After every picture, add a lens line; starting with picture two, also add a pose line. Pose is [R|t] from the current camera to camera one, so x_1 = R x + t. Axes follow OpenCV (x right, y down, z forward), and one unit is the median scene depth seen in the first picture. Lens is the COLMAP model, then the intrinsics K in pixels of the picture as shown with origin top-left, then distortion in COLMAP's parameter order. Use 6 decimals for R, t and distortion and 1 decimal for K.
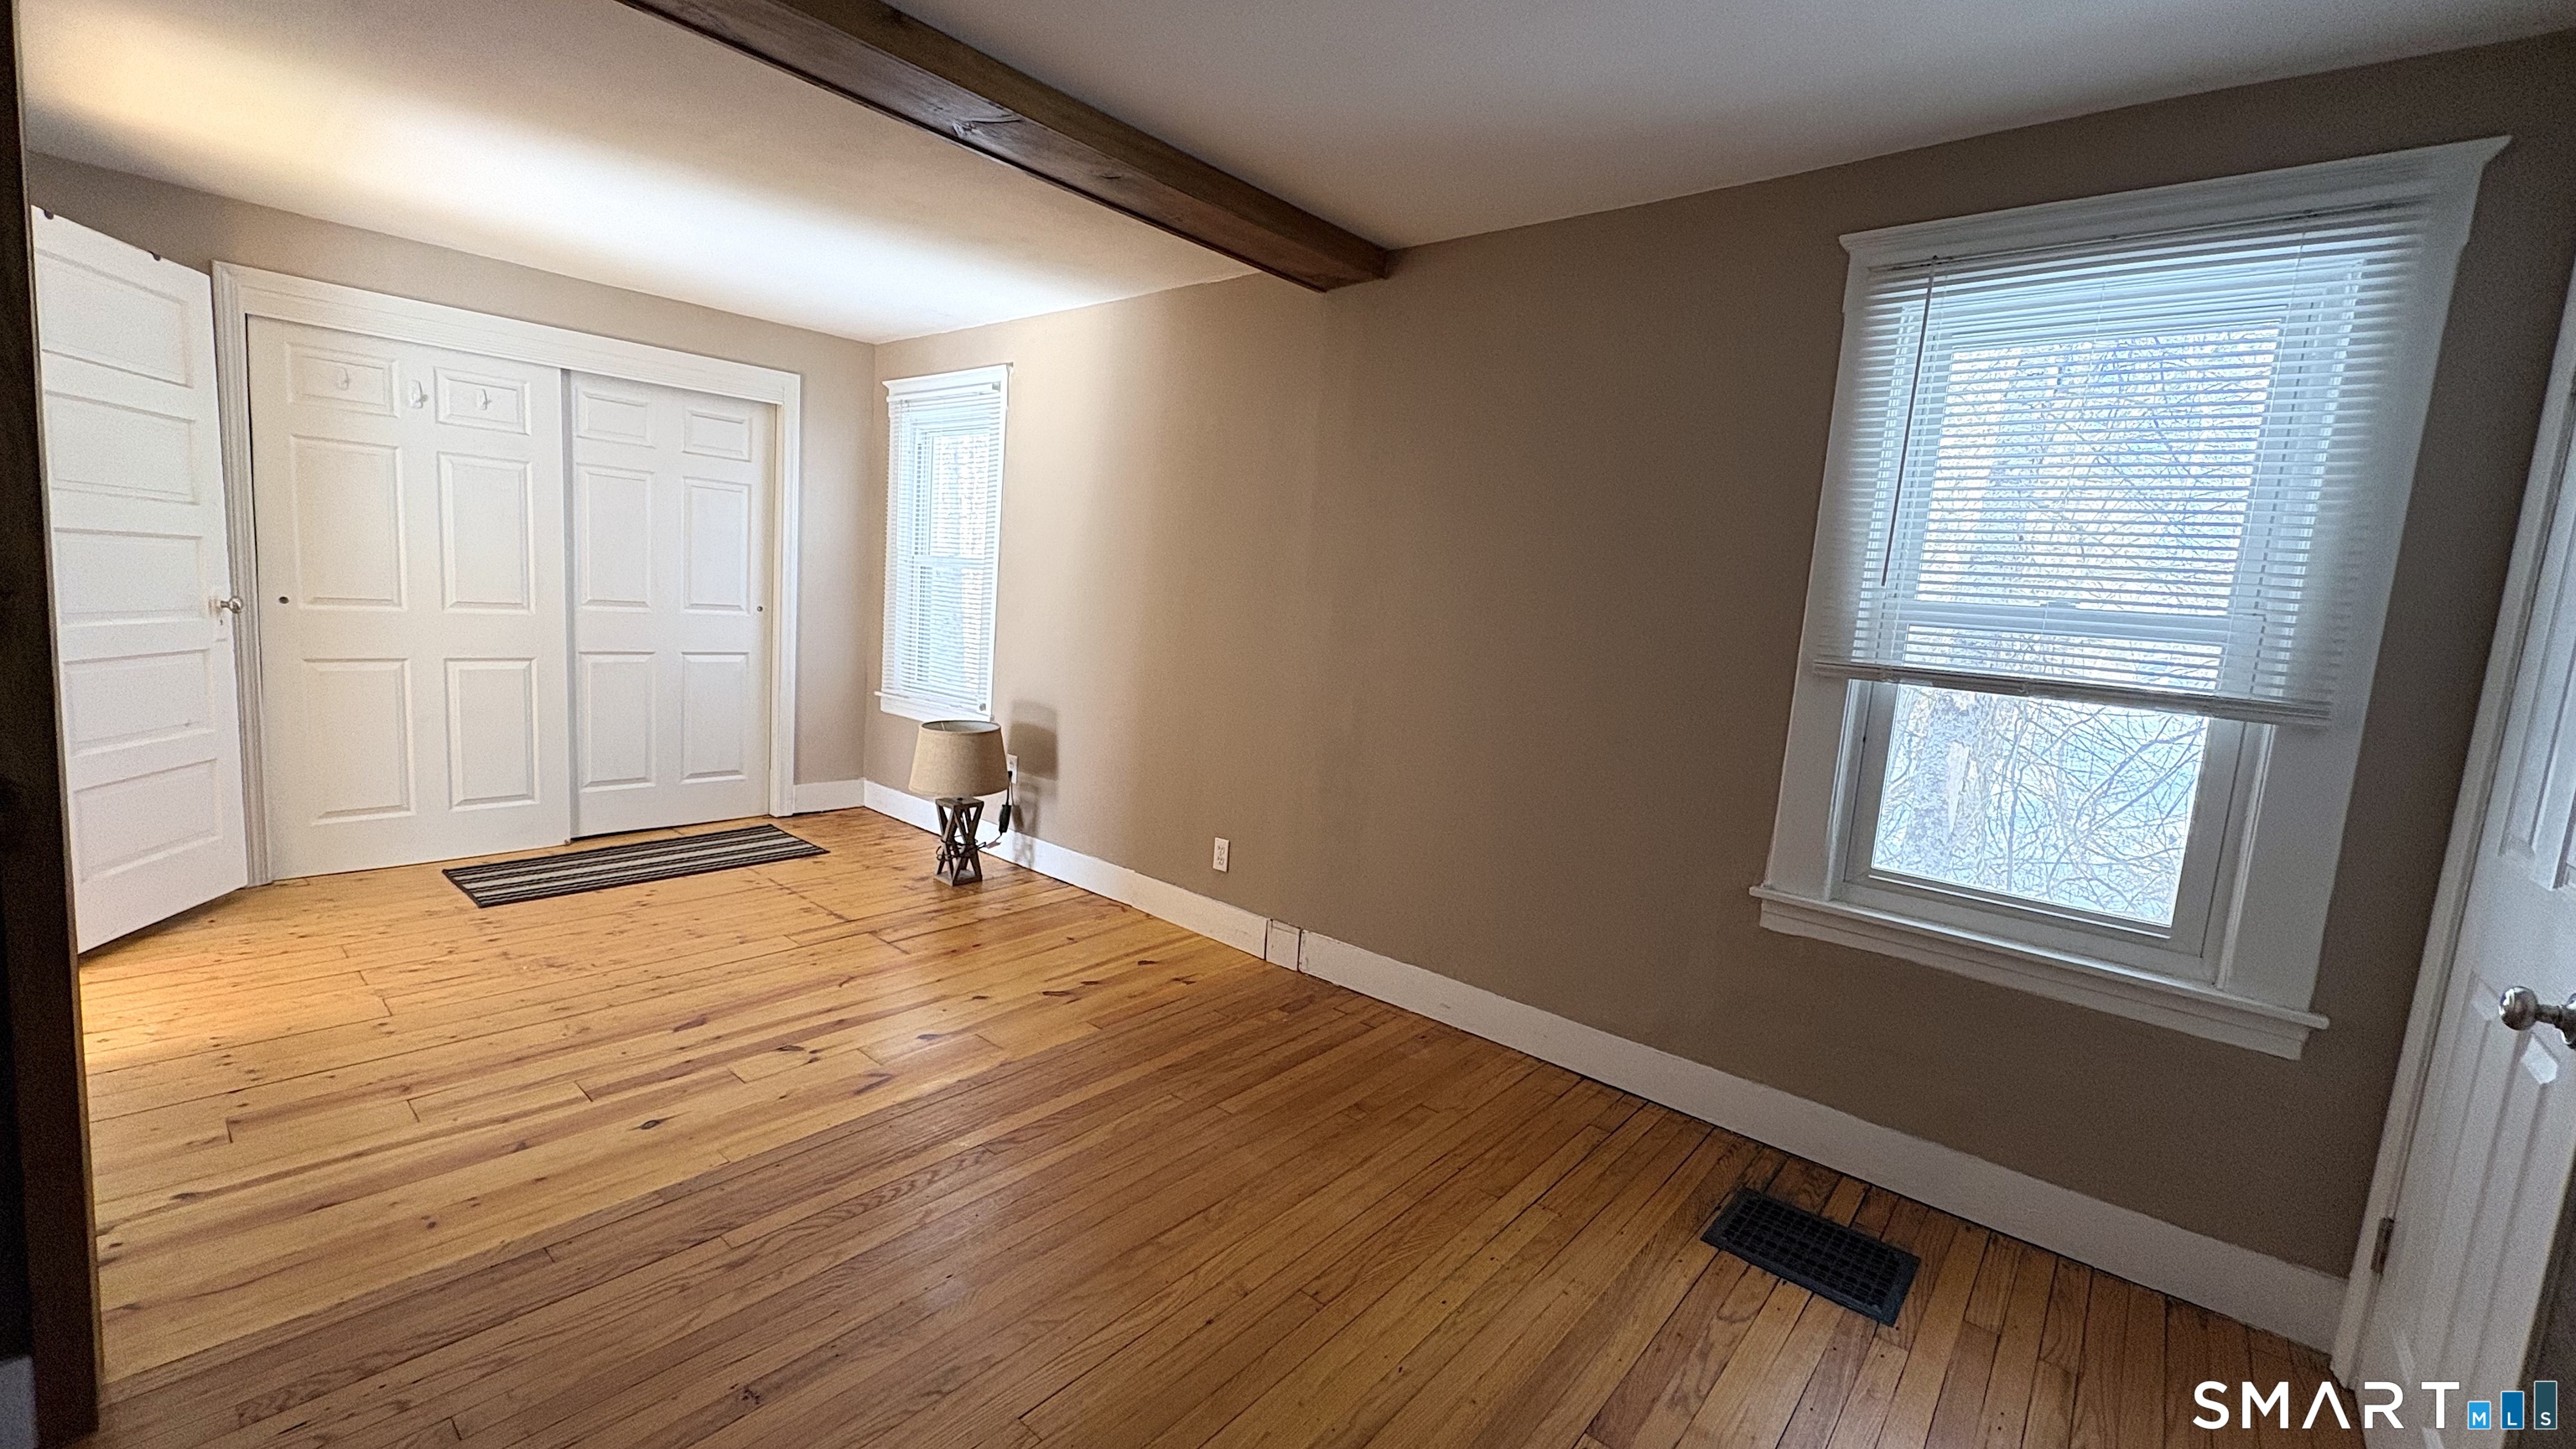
lens RADIAL K [[1023.8, 0, 1287.3], [0, 1023.8, 721.5], [0, 0, 1]] dist [-0.000055, 0.000873]
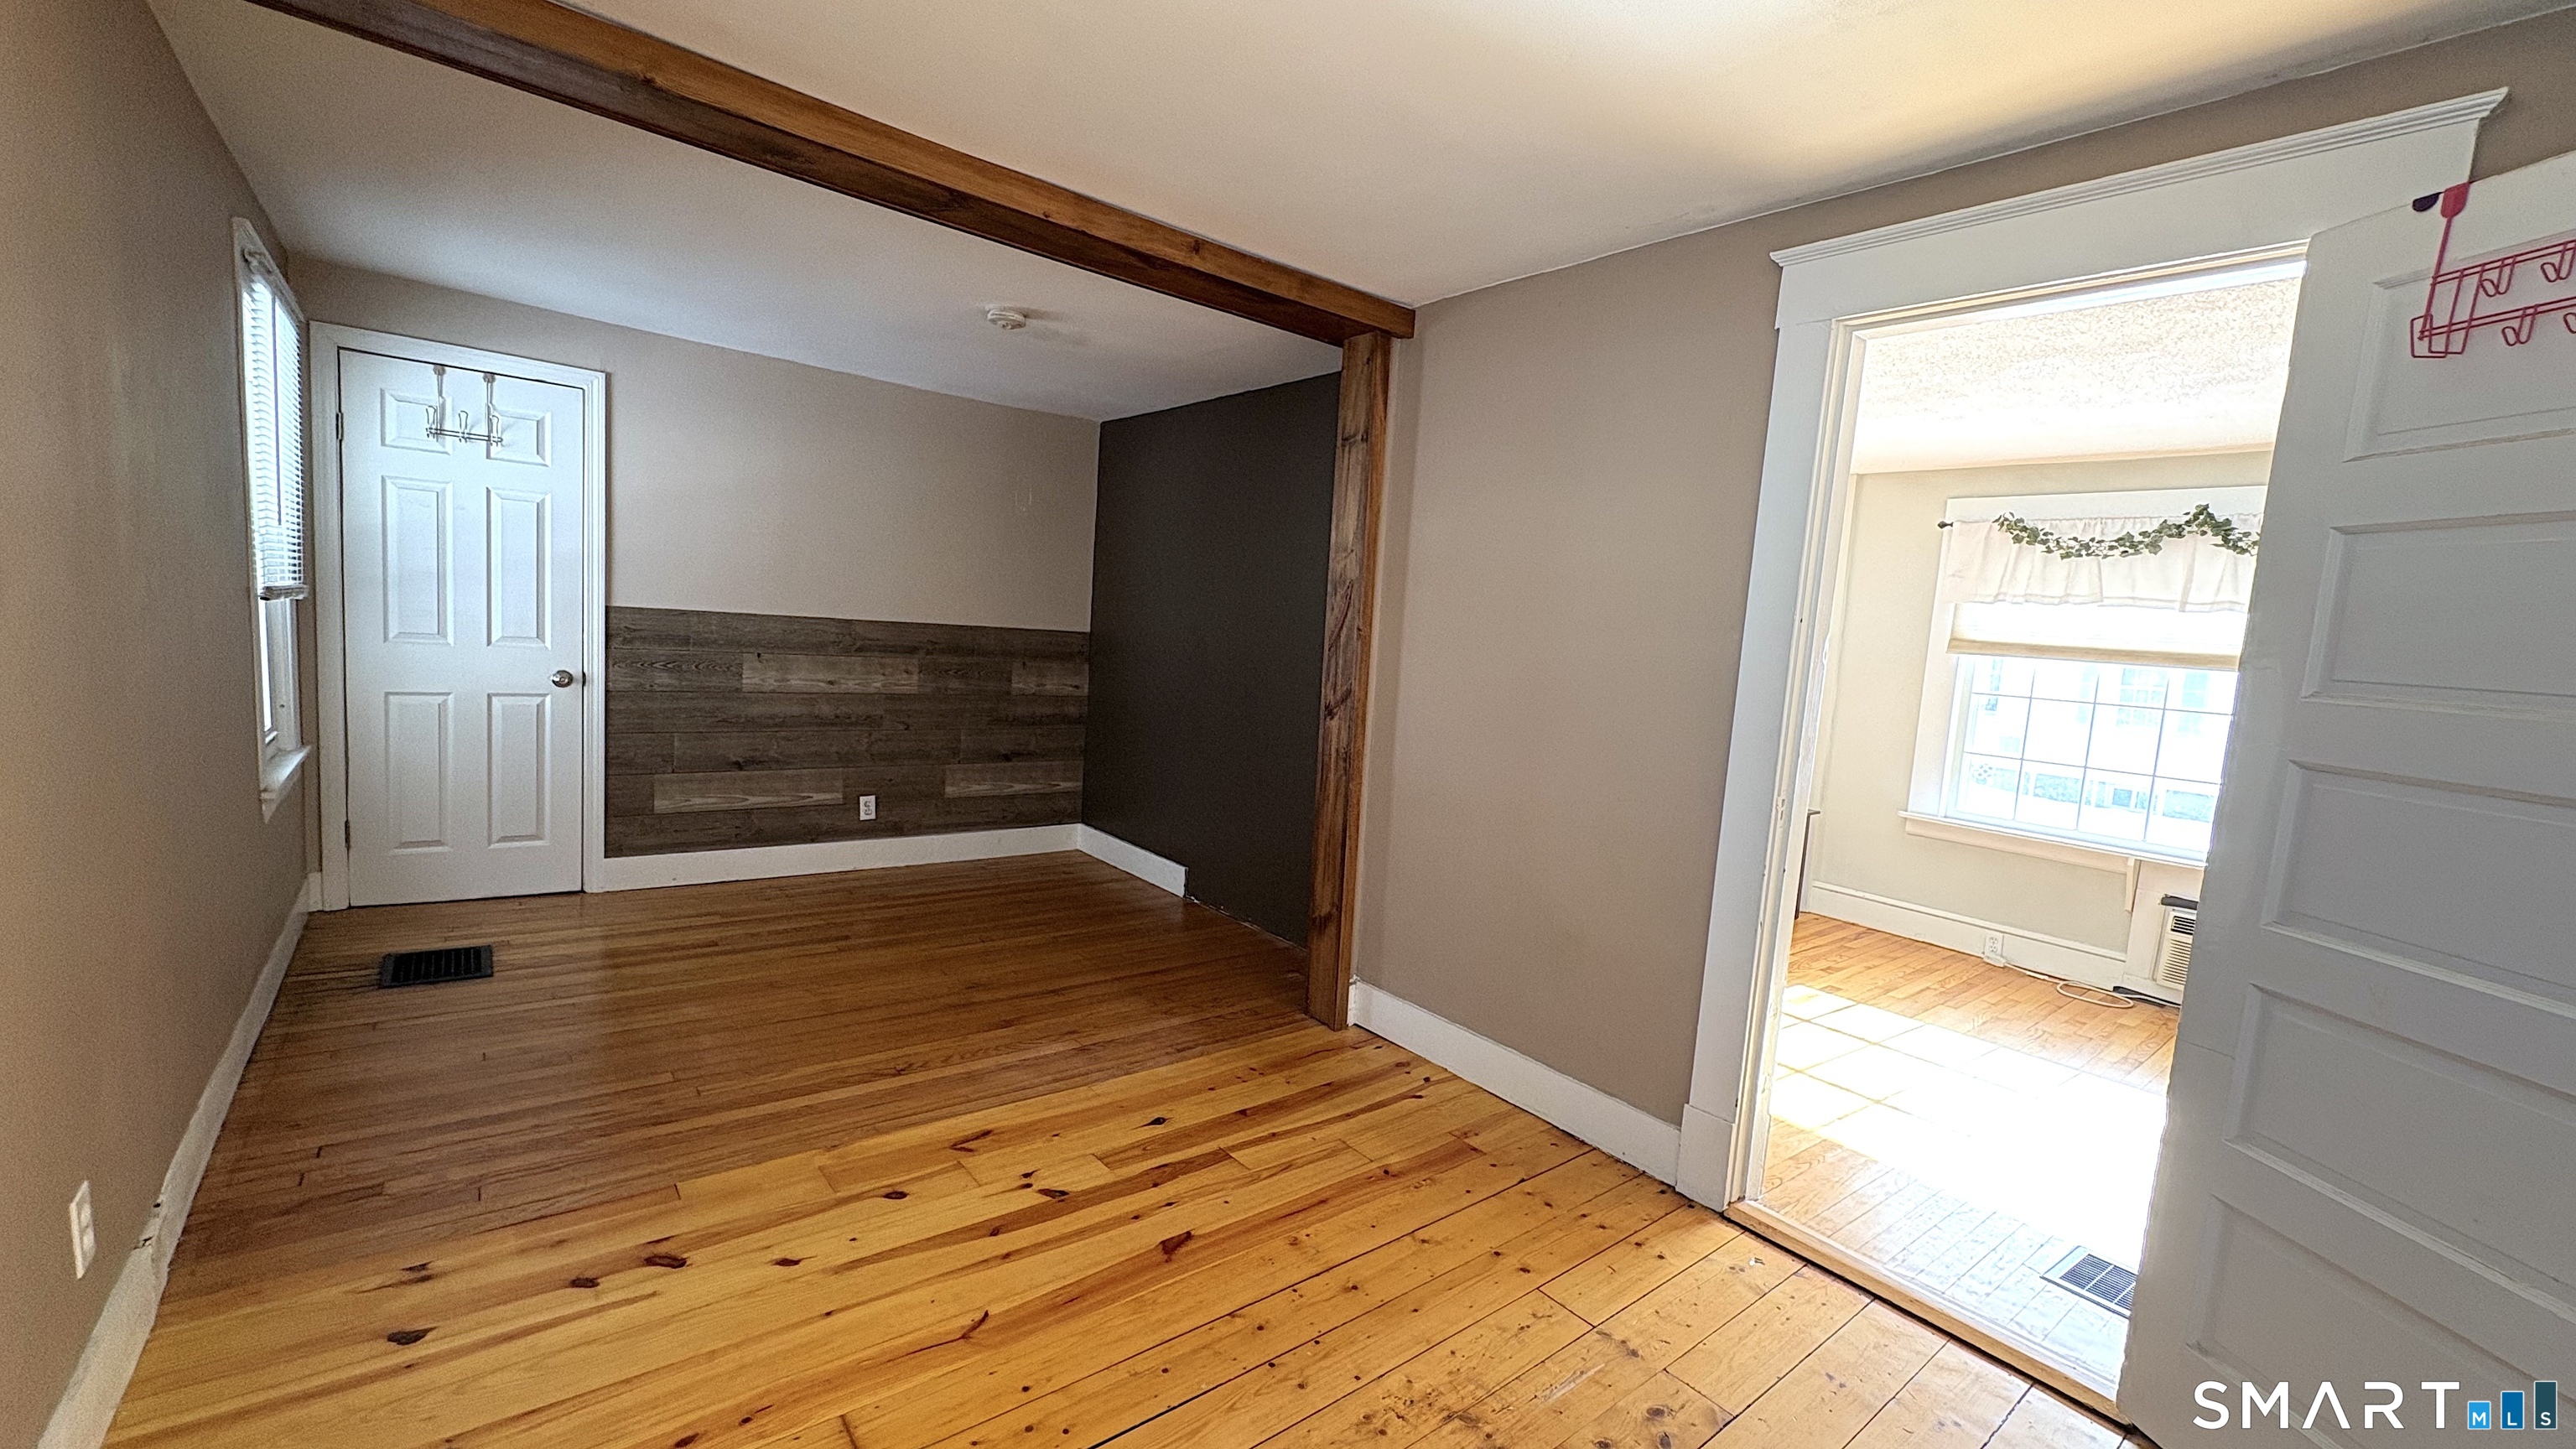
lens RADIAL K [[1023.8, 0, 1287.3], [0, 1023.8, 721.5], [0, 0, 1]] dist [-0.000055, 0.000873]
pose [[-0.972861, -0.157966, 0.169081, -0.765949], [-0.117893, 0.967146, 0.225231, -0.282032], [-0.199105, 0.199185, -0.959522, 1.722900]]
